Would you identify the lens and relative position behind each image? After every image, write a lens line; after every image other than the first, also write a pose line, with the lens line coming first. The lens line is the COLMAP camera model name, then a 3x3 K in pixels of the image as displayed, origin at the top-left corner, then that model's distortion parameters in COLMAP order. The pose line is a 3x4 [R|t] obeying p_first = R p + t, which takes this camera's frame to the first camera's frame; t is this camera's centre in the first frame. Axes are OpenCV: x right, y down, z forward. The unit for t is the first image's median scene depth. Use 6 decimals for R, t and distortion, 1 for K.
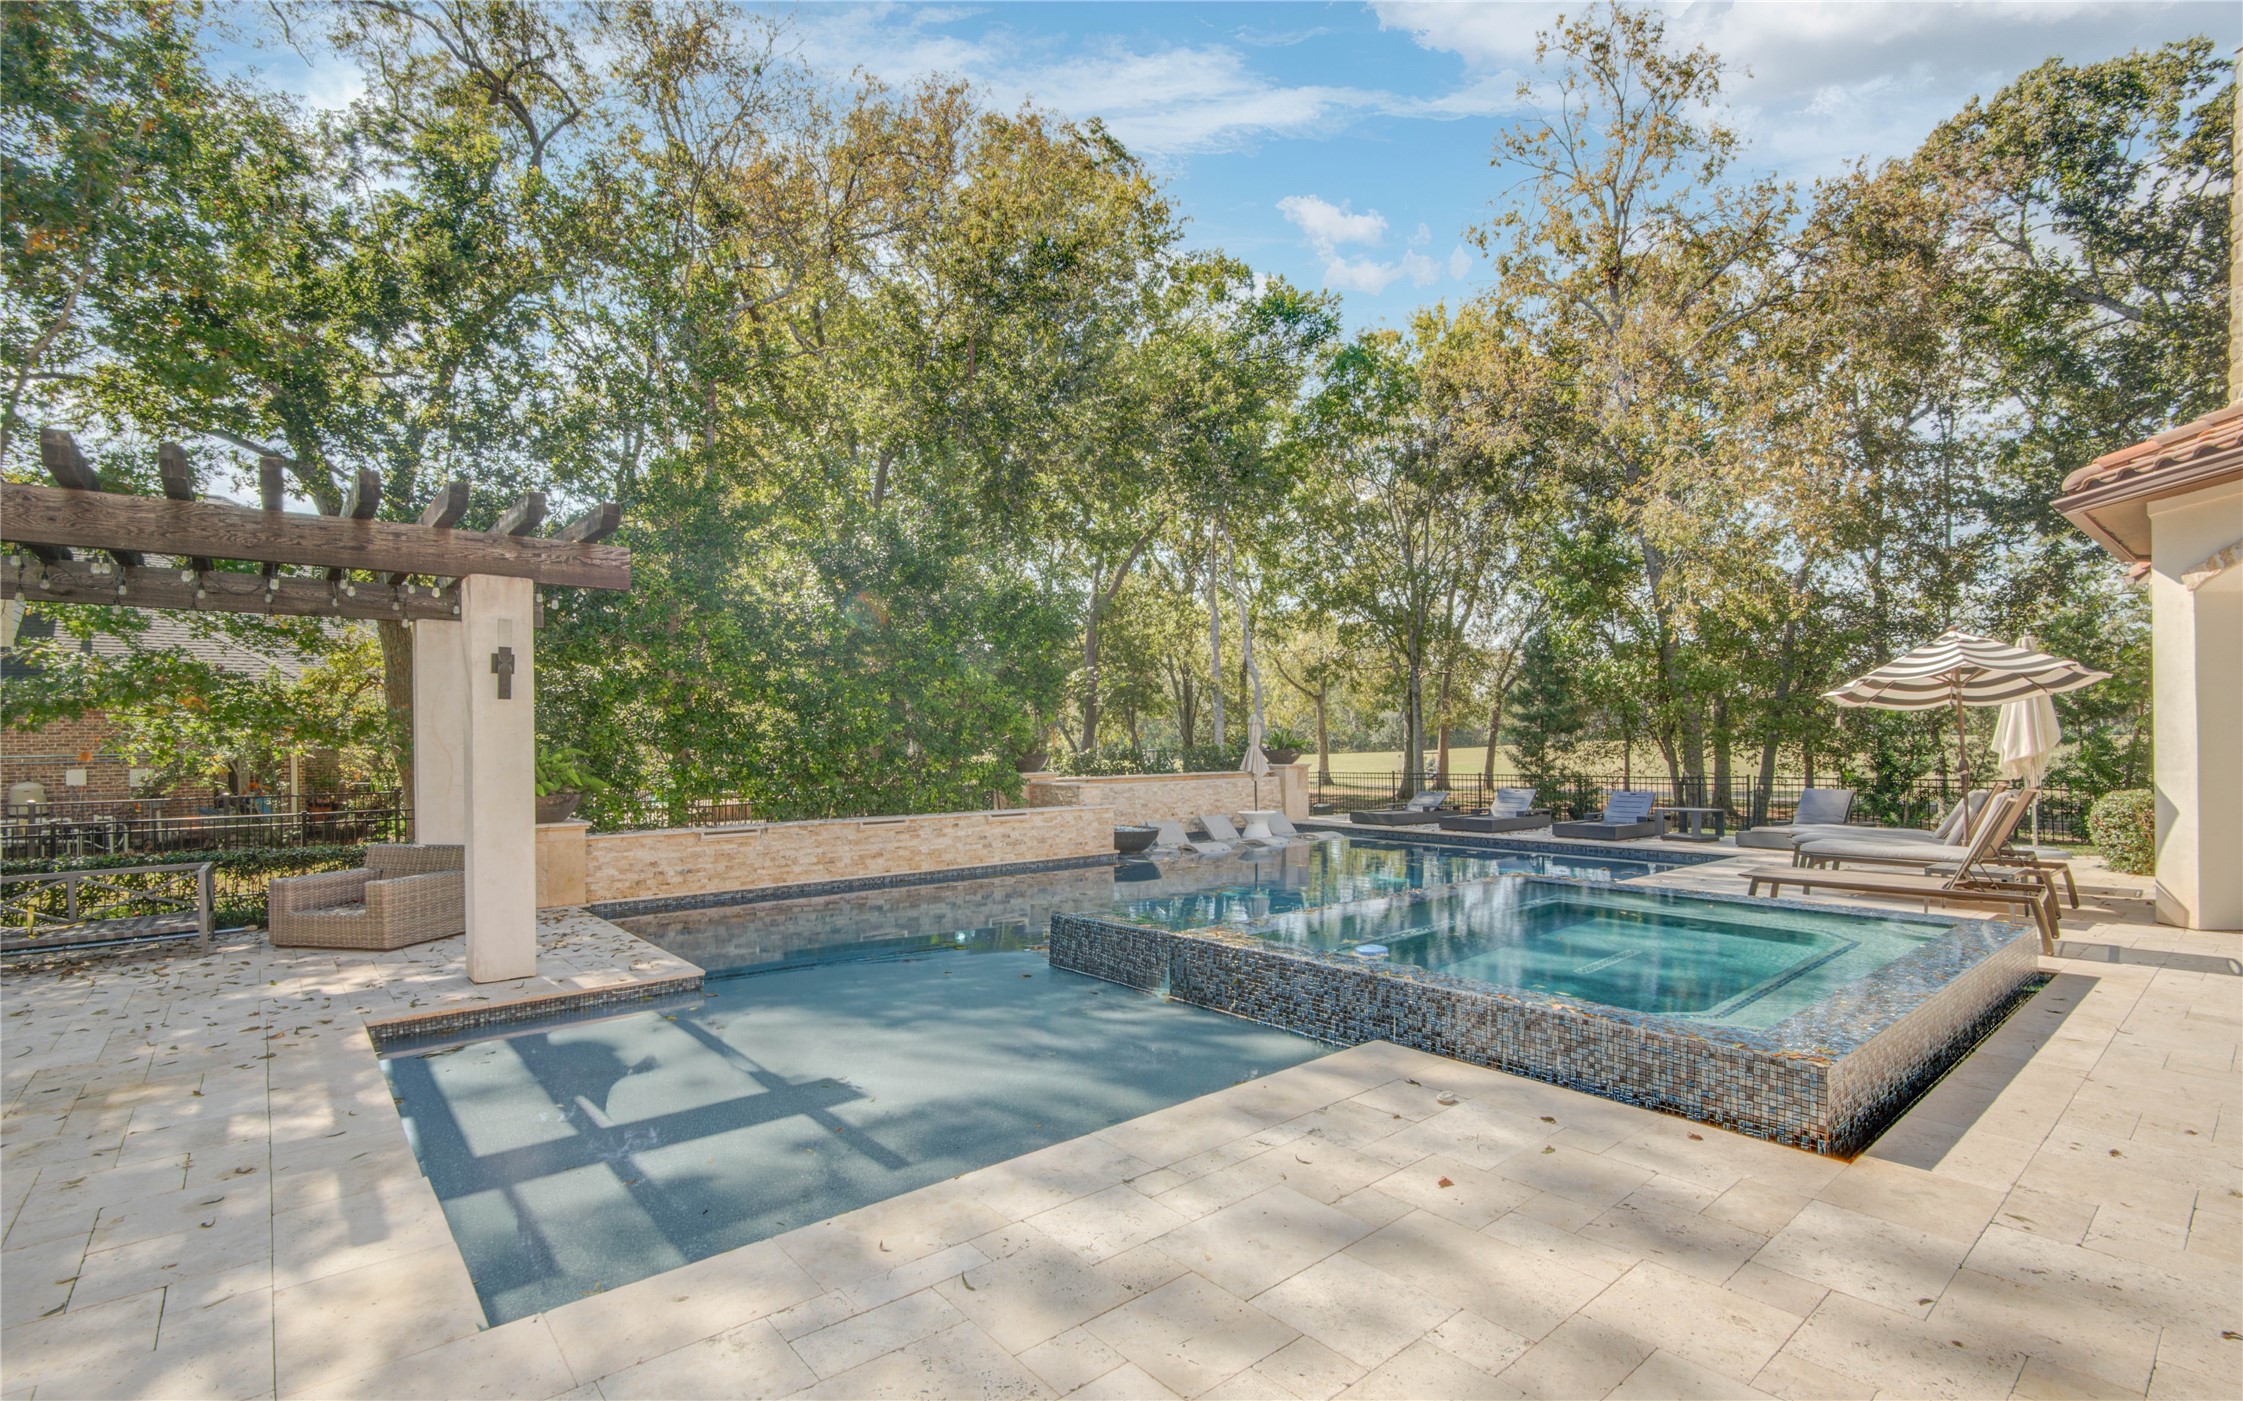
lens RADIAL K [[1012.6, 0, 1120.3], [0, 1012.6, 744.3], [0, 0, 1]] dist [-0.001443, -0.000176]
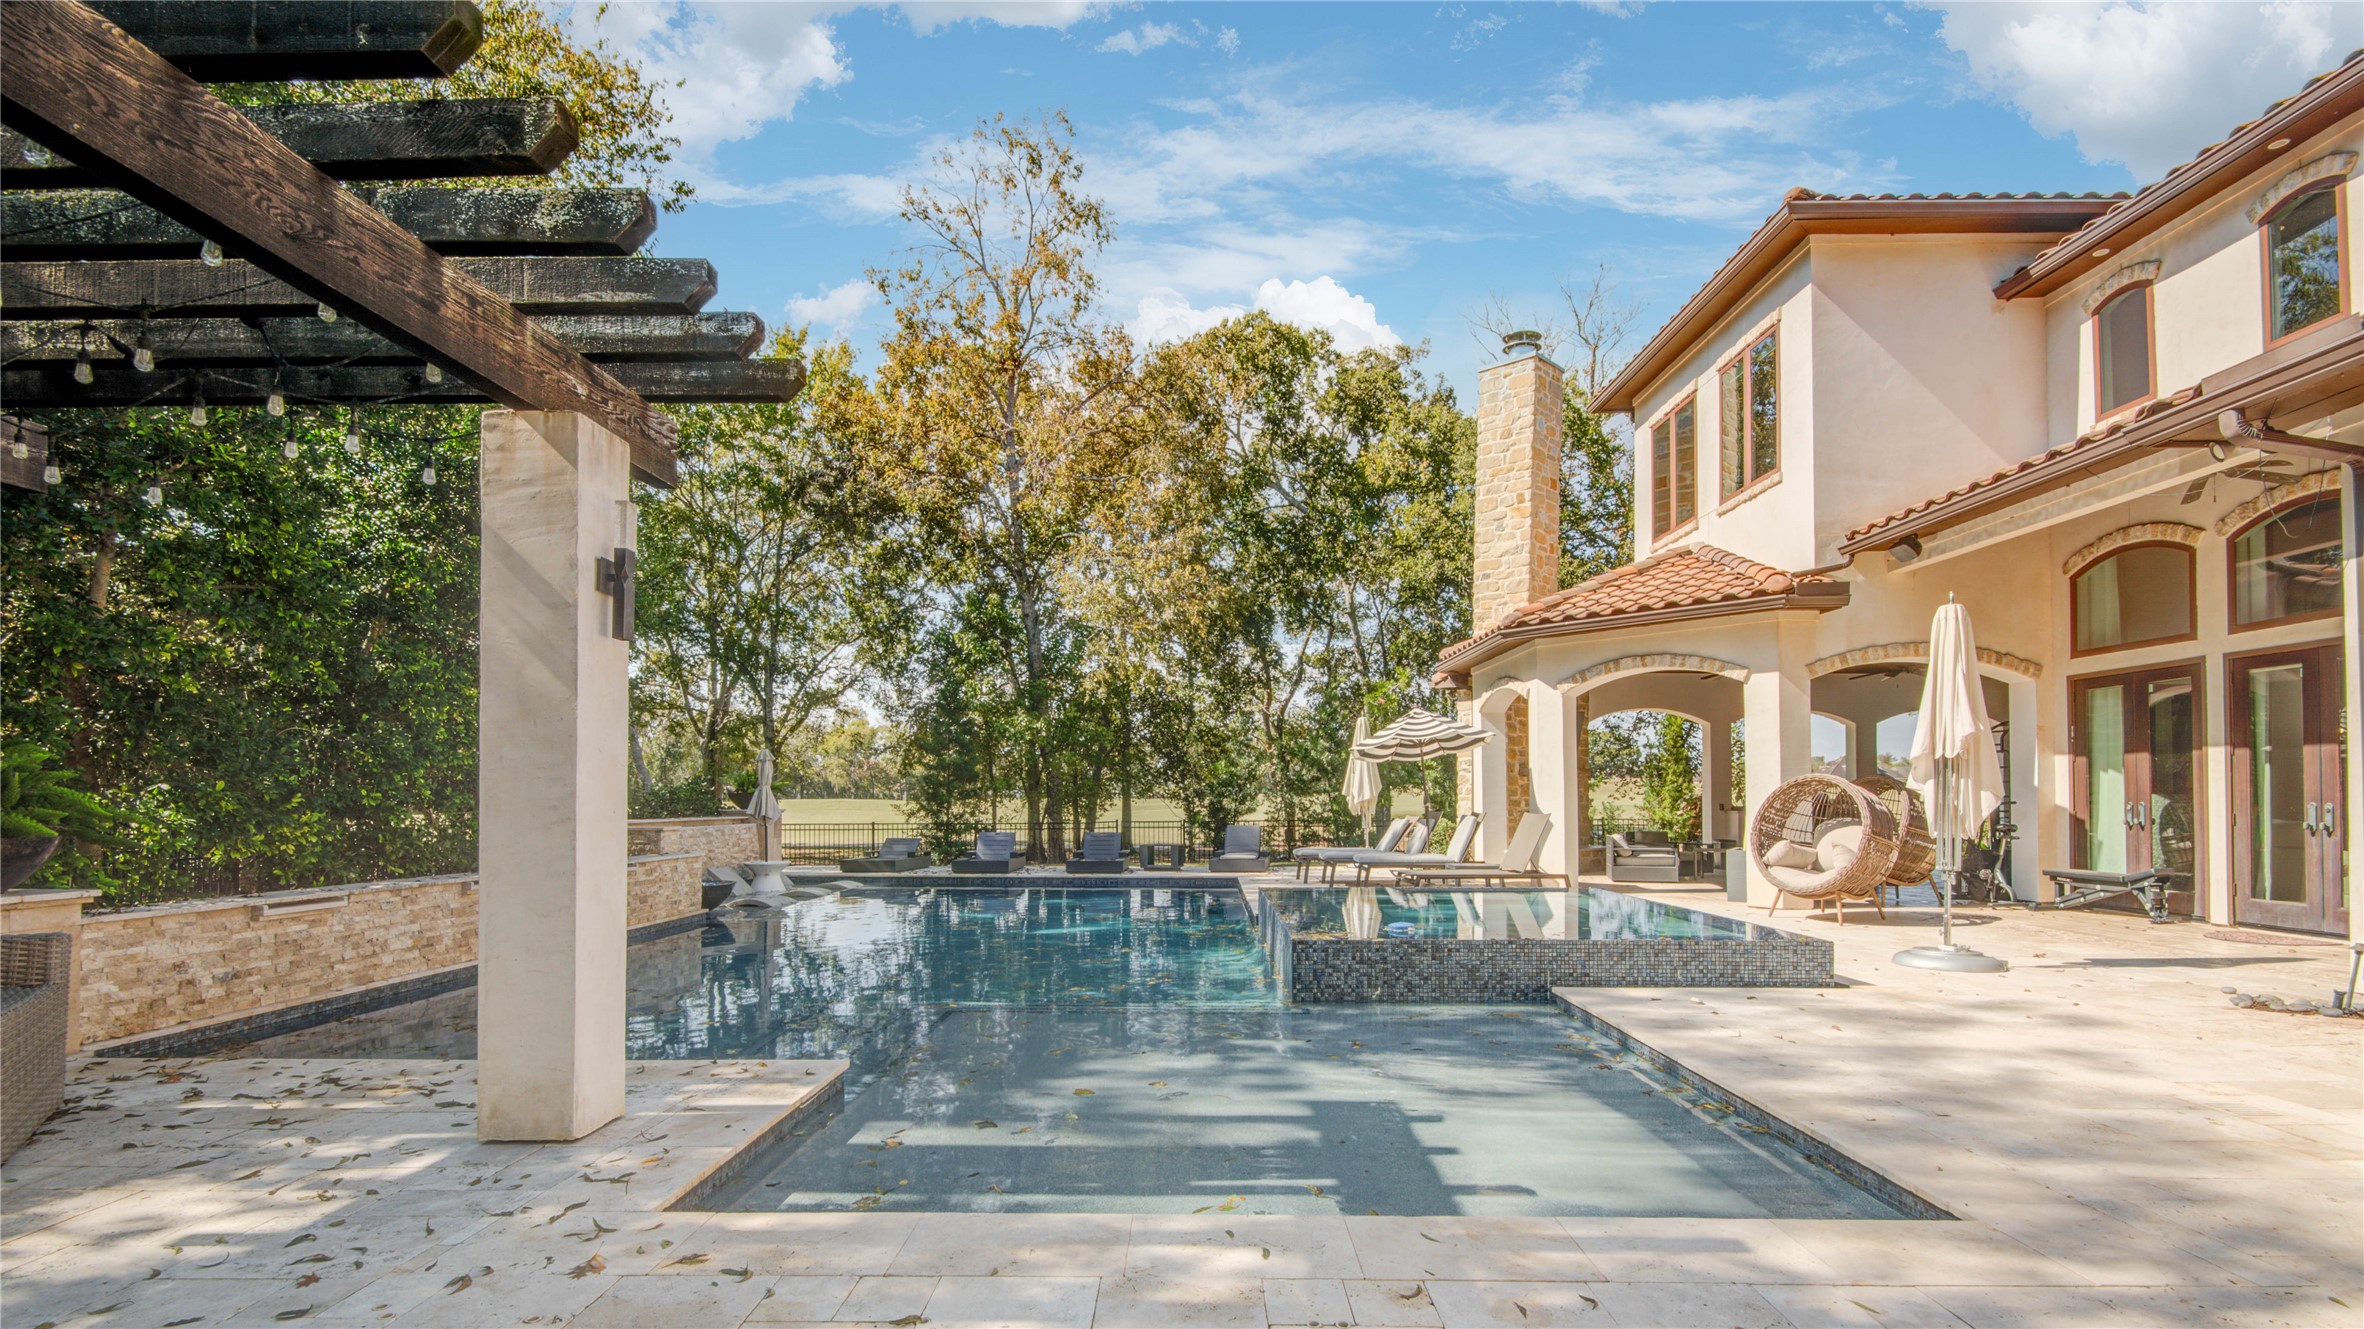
lens RADIAL K [[1068.8, 0, 1180.5], [0, 1068.8, 796.4], [0, 0, 1]] dist [-0.001485, -0.000327]
pose [[0.656814, 0.011592, 0.753963, -0.722169], [-0.003484, 0.999918, -0.012339, 0.043963], [-0.754044, 0.005478, 0.656801, 0.304921]]
